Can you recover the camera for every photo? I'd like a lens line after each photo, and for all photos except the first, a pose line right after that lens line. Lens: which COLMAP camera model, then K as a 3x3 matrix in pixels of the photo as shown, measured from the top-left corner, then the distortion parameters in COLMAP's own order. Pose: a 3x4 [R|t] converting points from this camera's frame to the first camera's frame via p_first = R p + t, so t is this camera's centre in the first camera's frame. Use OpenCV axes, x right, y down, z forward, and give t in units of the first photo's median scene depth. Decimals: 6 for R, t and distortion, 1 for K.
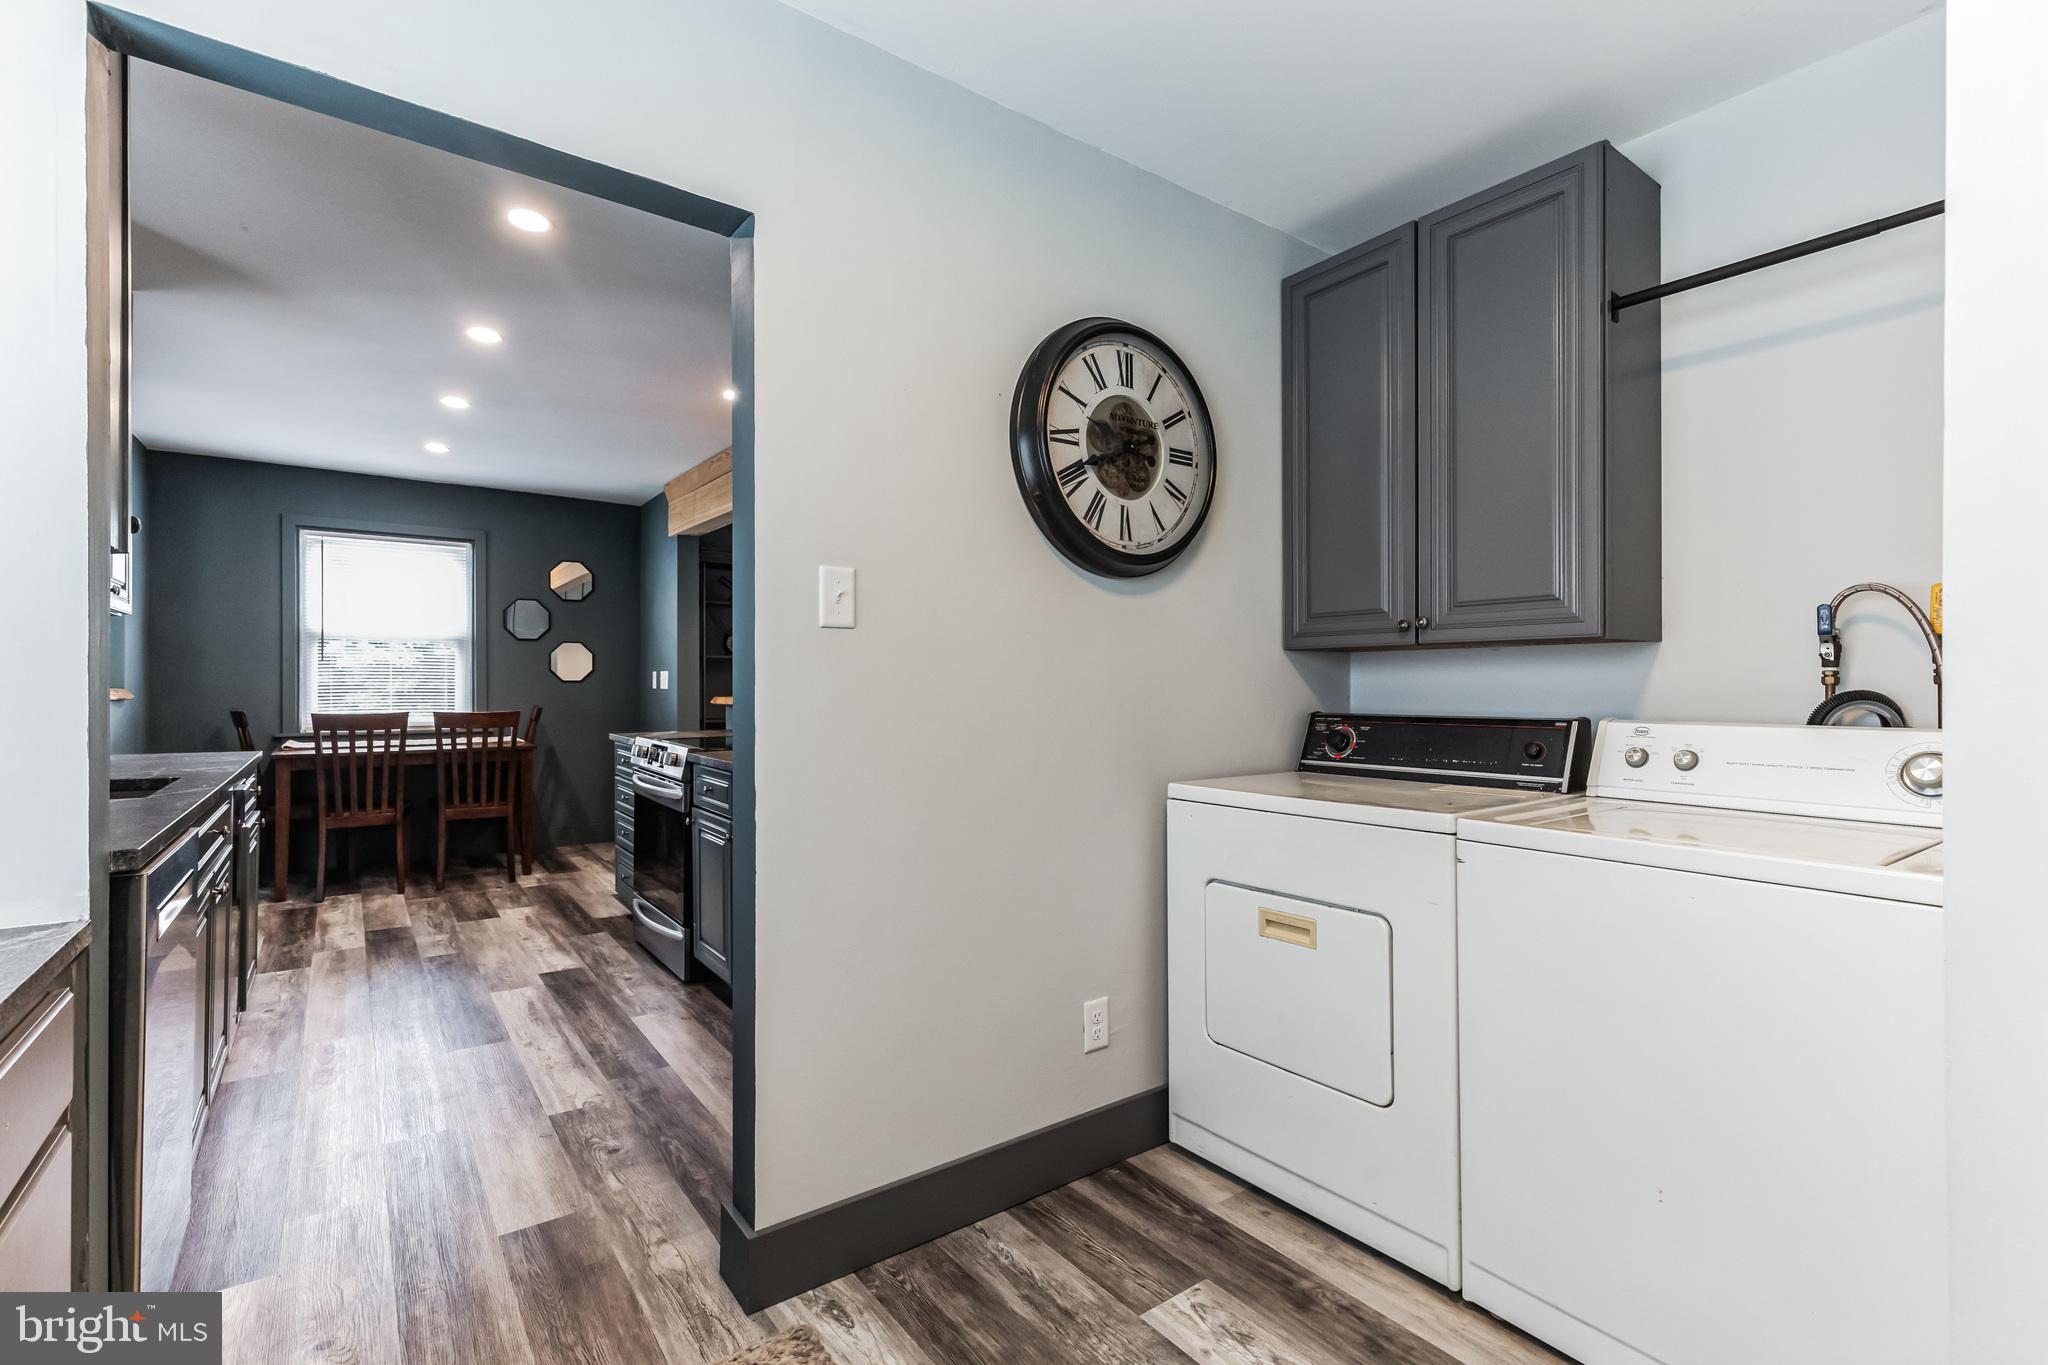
lens RADIAL K [[930.9, 0, 1024.0], [0, 930.9, 679.2], [0, 0, 1]] dist [0.002265, 0.000172]
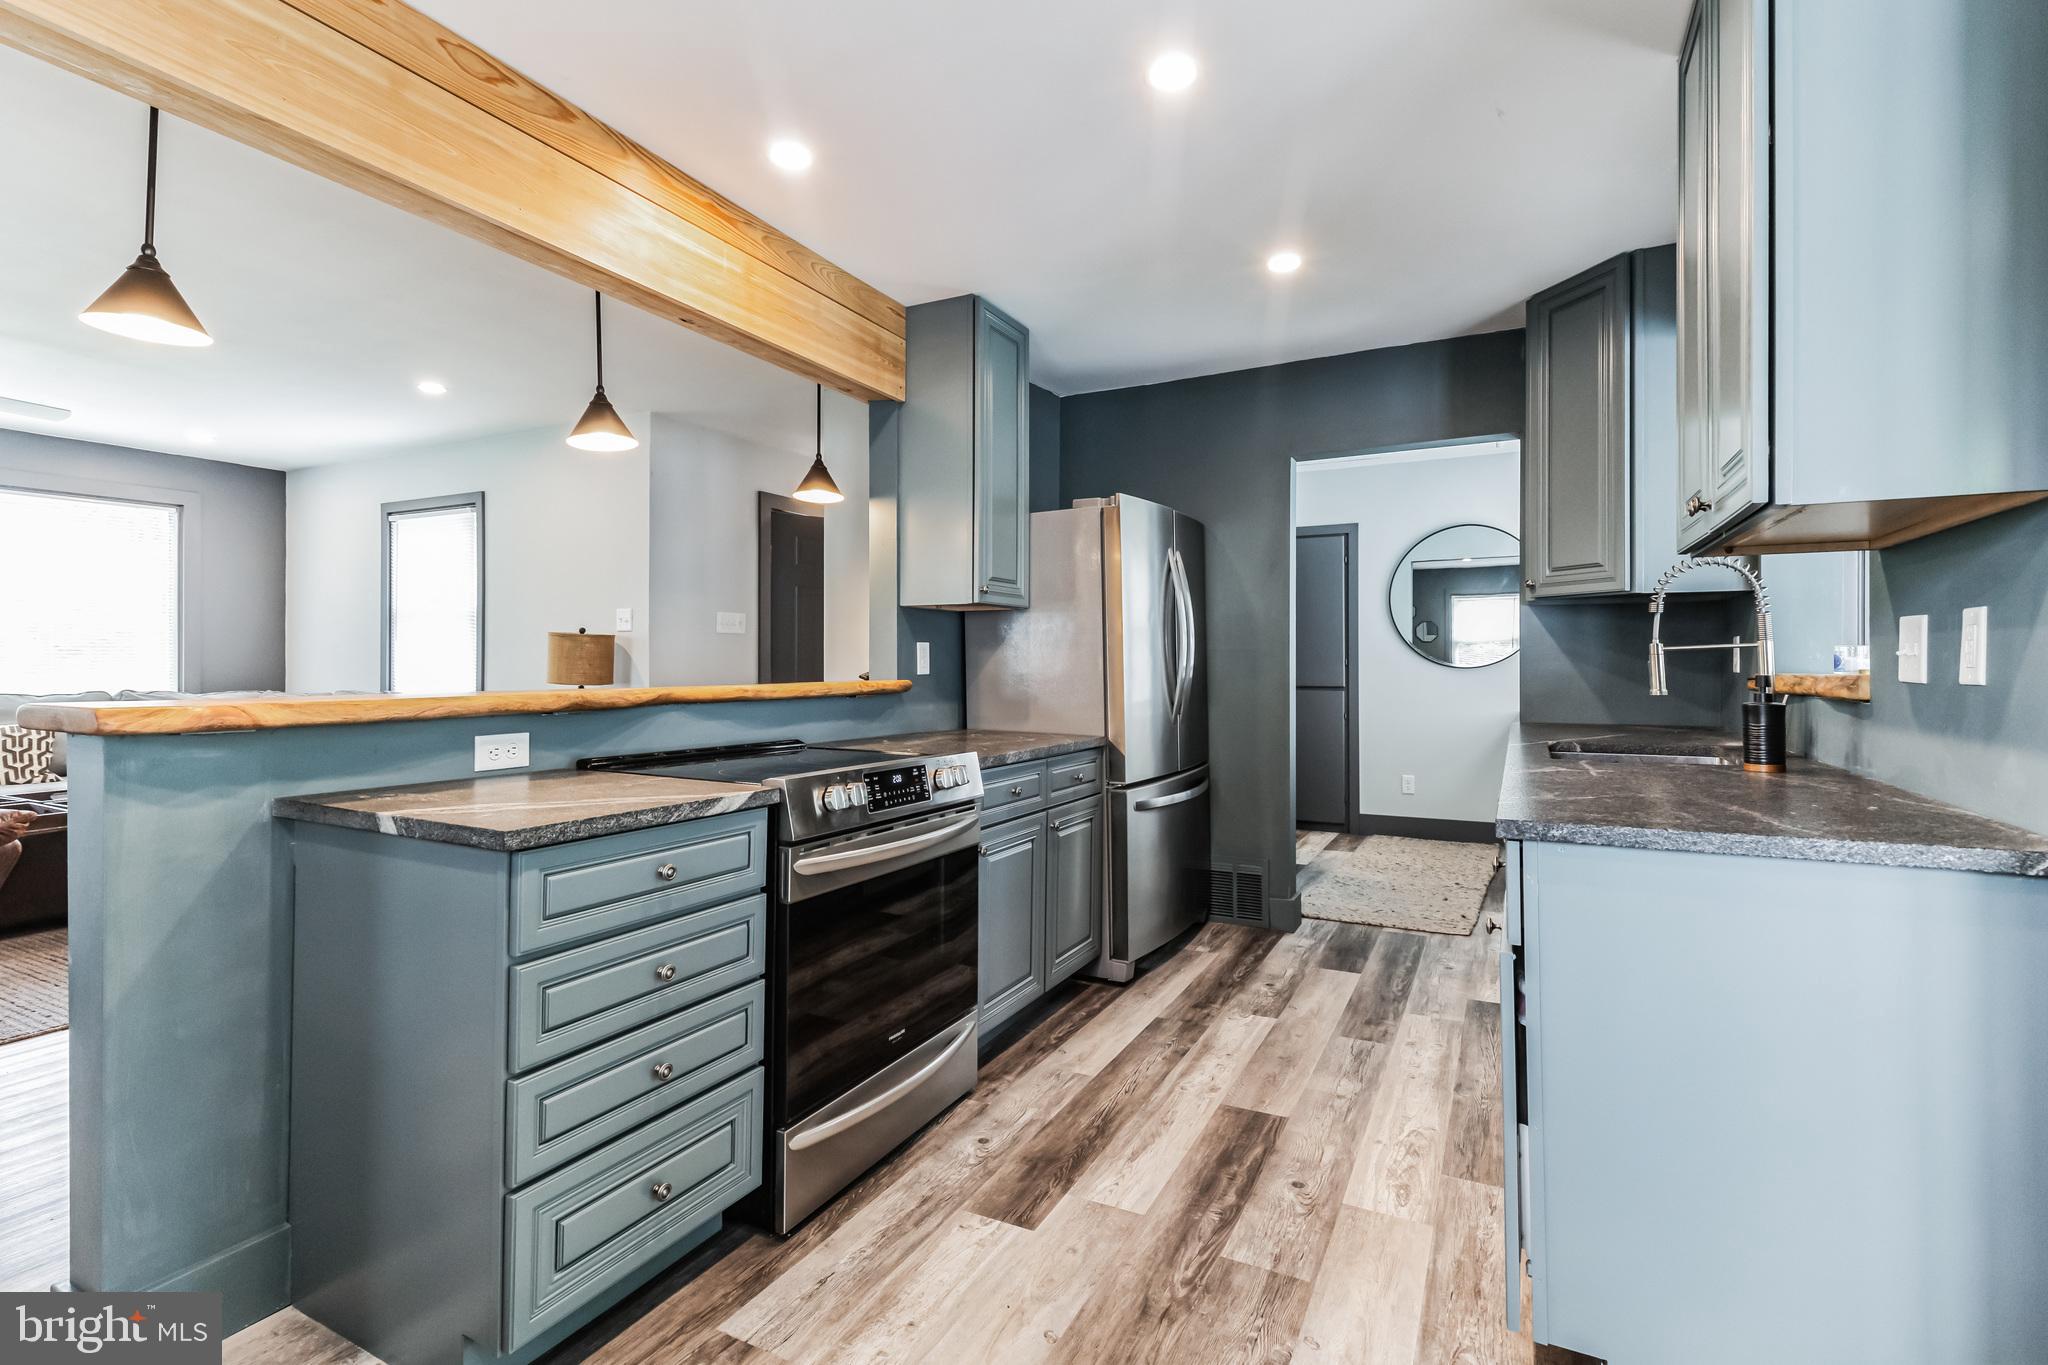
lens RADIAL K [[930.9, 0, 1026.1], [0, 930.9, 667.6], [0, 0, 1]] dist [0.002265, 0.000172]
pose [[-0.438431, -0.002952, 0.898760, -1.289895], [-0.002512, 0.999995, 0.002059, 0.005322], [-0.898761, -0.001355, -0.438436, 1.615165]]
